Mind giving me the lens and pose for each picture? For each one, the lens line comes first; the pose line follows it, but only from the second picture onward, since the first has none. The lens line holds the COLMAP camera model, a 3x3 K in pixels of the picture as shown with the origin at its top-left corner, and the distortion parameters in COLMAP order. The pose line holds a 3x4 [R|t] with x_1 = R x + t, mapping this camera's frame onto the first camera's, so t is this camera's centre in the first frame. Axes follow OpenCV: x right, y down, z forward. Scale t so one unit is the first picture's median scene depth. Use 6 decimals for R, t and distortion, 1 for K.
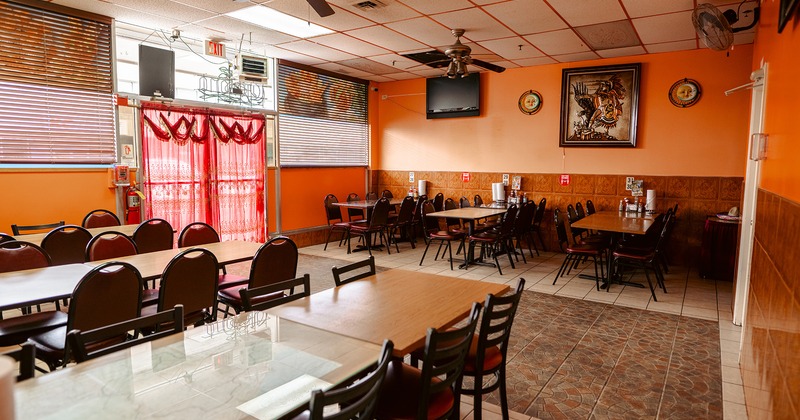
lens RADIAL K [[464.9, 0, 400.0], [0, 464.9, 210.0], [0, 0, 1]] dist [-0.017260, -0.000299]
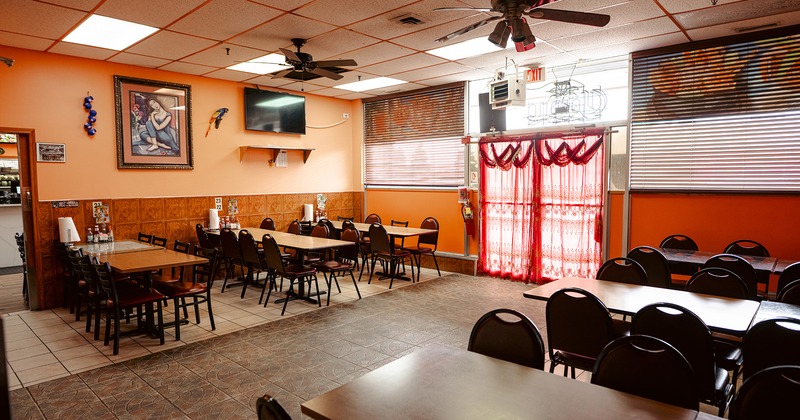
lens RADIAL K [[464.9, 0, 400.0], [0, 464.9, 210.0], [0, 0, 1]] dist [-0.017260, -0.000299]
pose [[-0.149362, 0.060542, -0.986927, 0.681308], [-0.091897, 0.992954, 0.074819, -0.101957], [0.984503, 0.101871, -0.142746, 0.891908]]
